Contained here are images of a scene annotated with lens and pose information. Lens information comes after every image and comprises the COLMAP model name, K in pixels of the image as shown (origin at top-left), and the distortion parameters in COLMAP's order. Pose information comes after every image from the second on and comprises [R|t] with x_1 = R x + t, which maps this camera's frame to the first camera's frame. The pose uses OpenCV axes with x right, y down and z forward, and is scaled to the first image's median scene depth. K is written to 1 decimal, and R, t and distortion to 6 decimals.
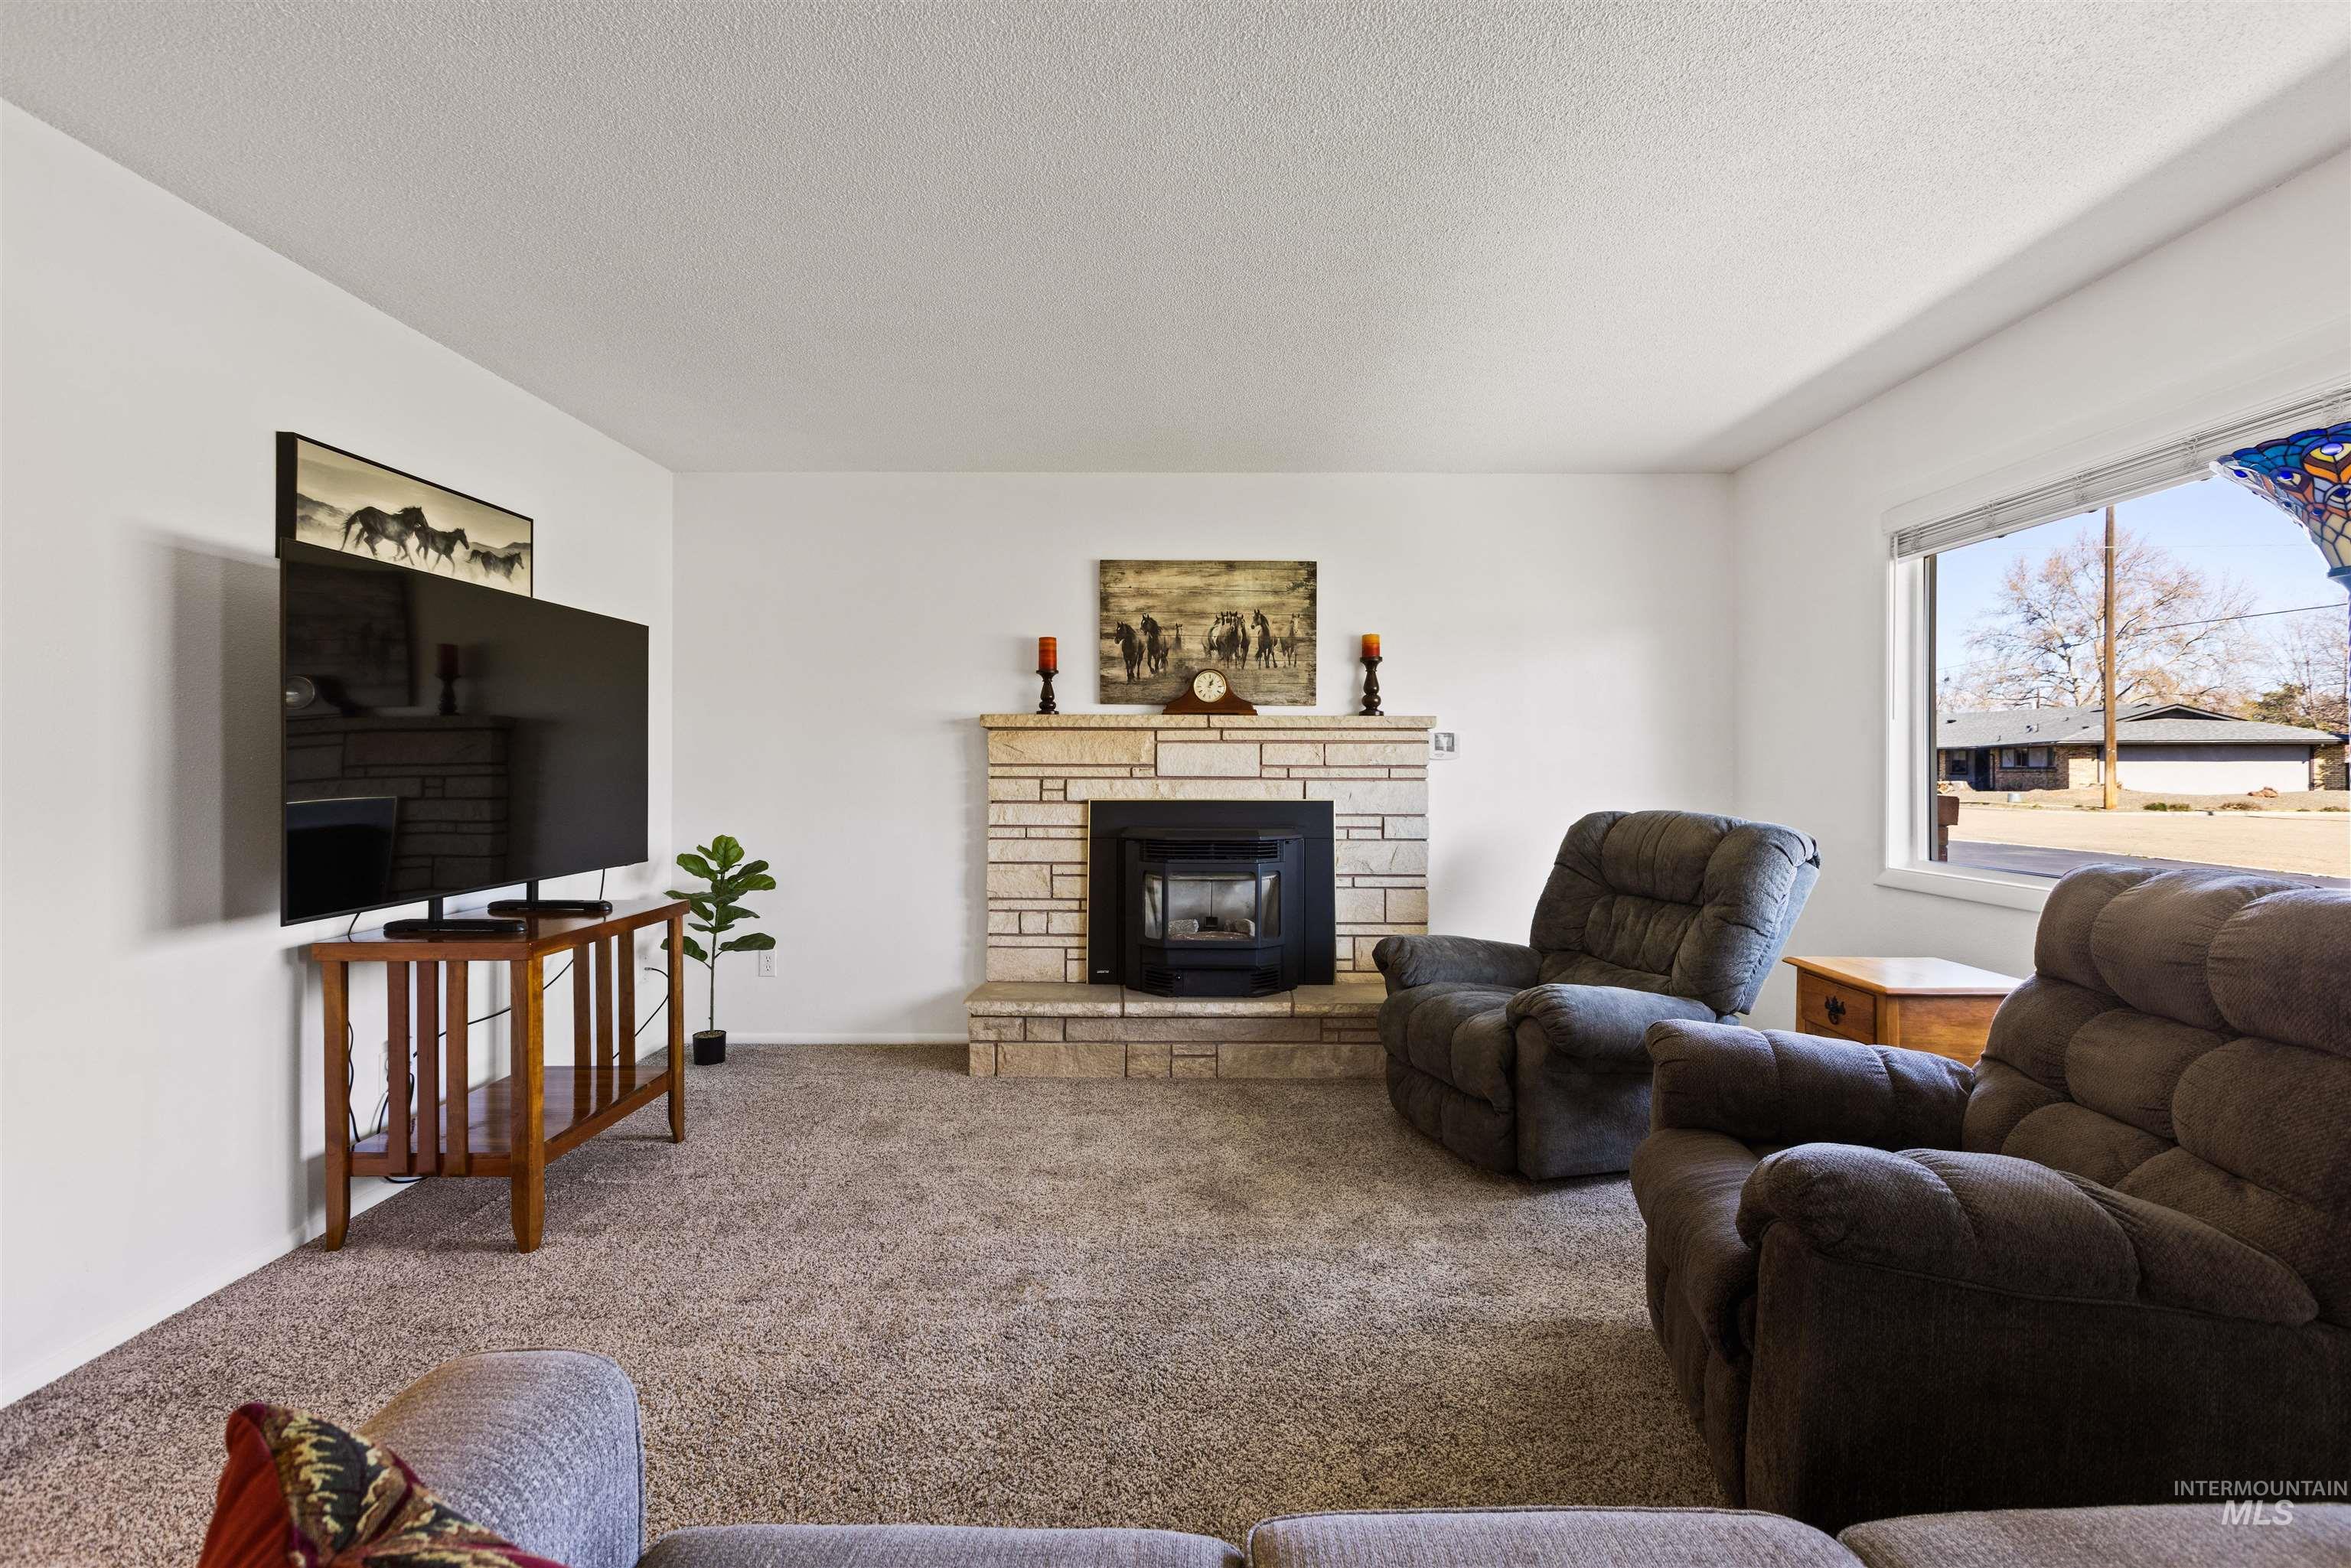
lens RADIAL K [[1059.2, 0, 1171.7], [0, 1059.2, 770.6], [0, 0, 1]] dist [0.001120, -0.000197]
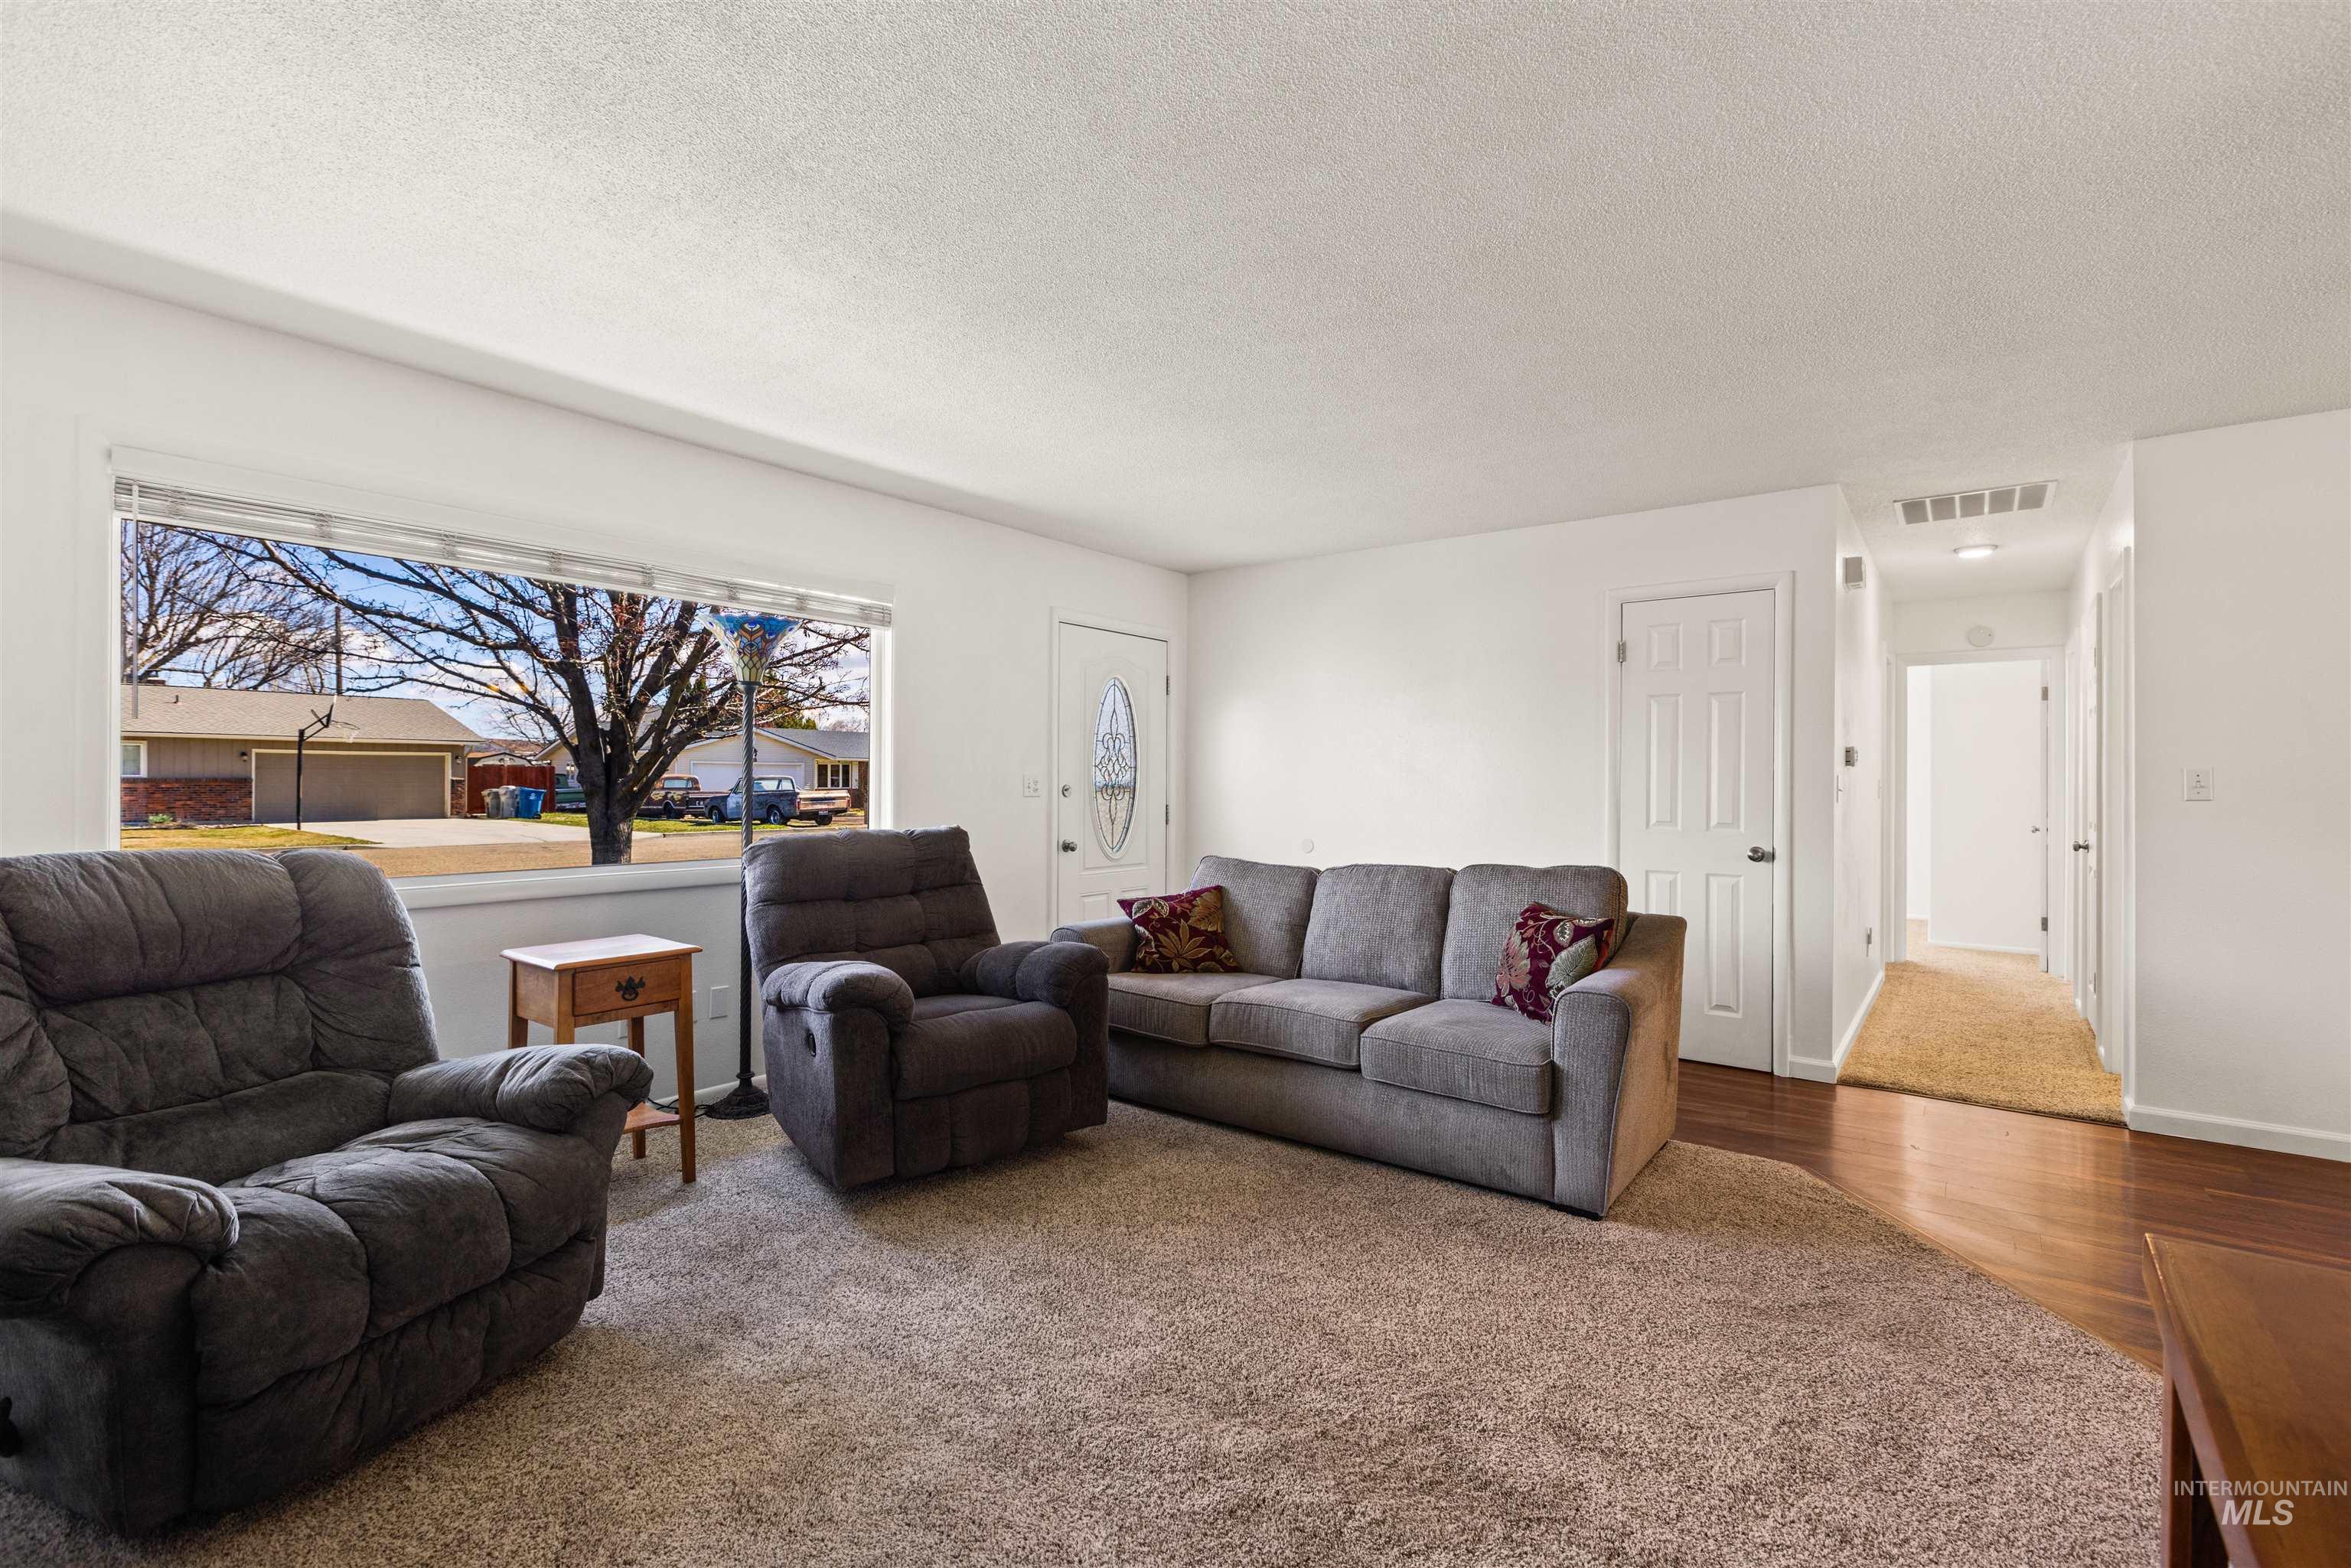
lens RADIAL K [[1059.2, 0, 1171.7], [0, 1059.2, 770.6], [0, 0, 1]] dist [0.001120, -0.000197]
pose [[-0.804604, -0.002410, 0.593807, -0.318843], [-0.003790, 0.999992, -0.001076, -0.009201], [-0.593800, -0.003117, -0.804607, 0.919424]]
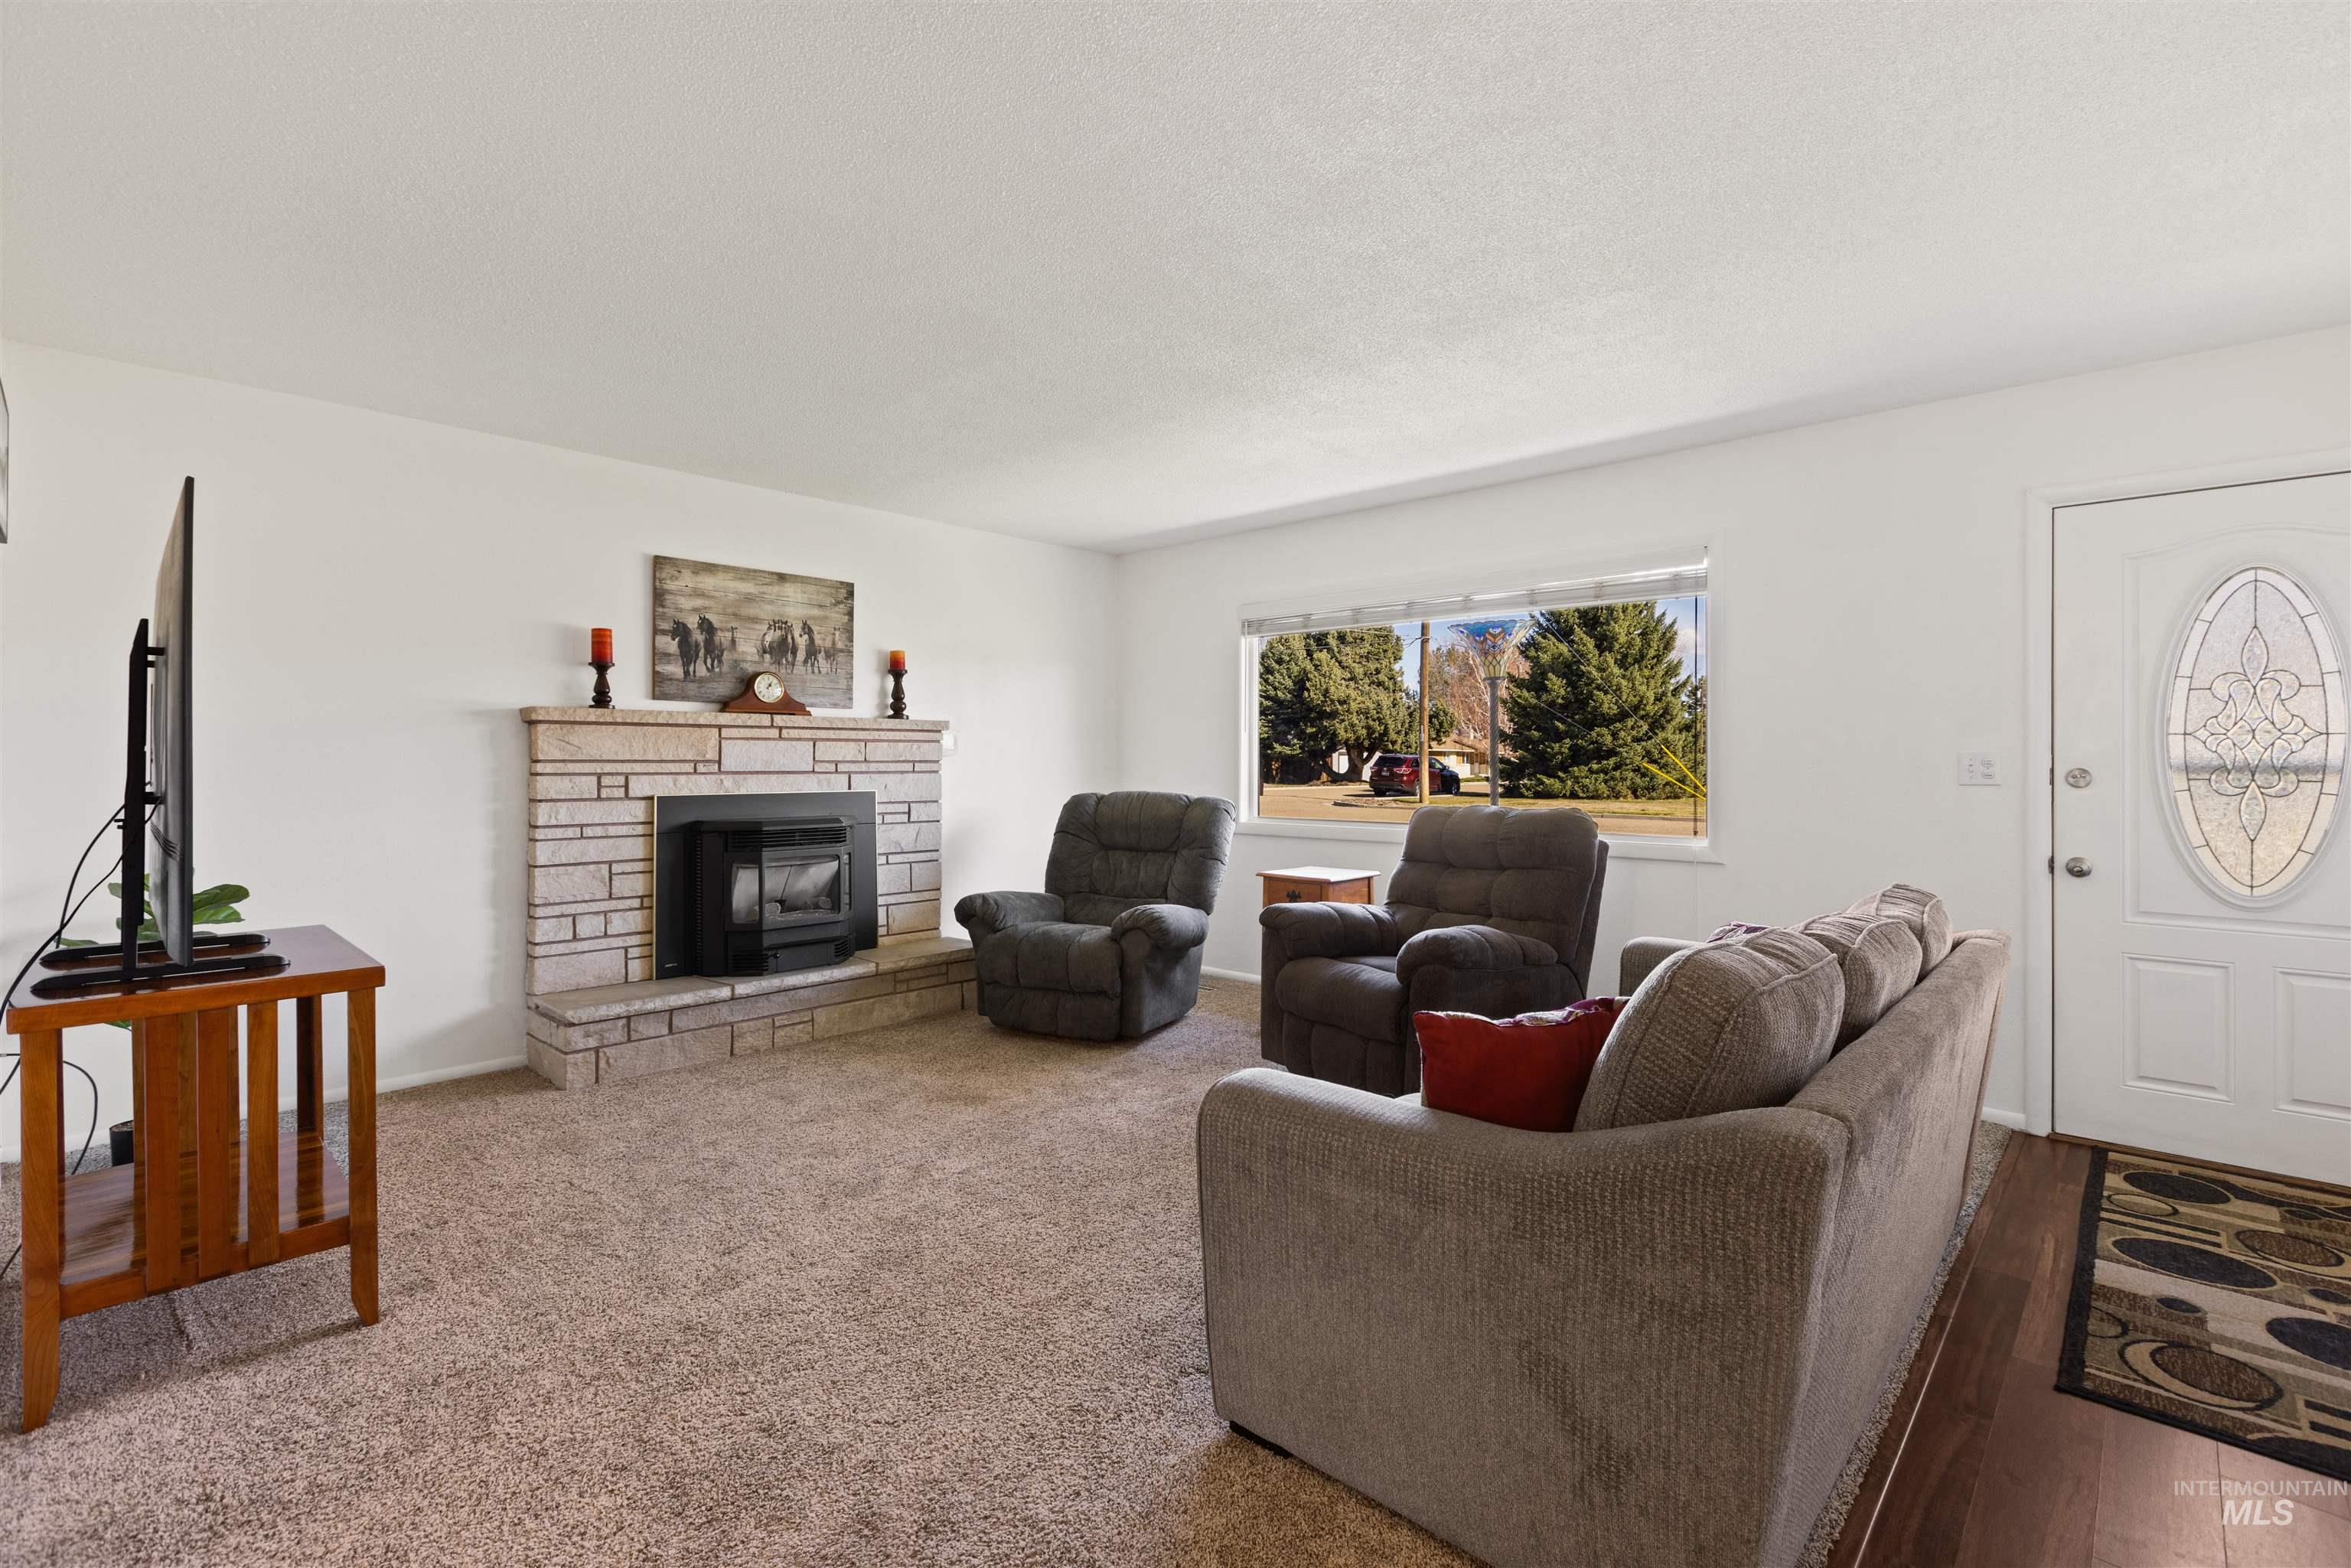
lens RADIAL K [[1072.5, 0, 1185.1], [0, 1072.5, 760.5], [0, 0, 1]] dist [0.013438, -0.000032]
pose [[0.678688, -0.001896, 0.734424, -0.481761], [0.004560, 0.999988, -0.001632, -0.001554], [-0.734412, 0.004457, 0.678689, -0.055786]]
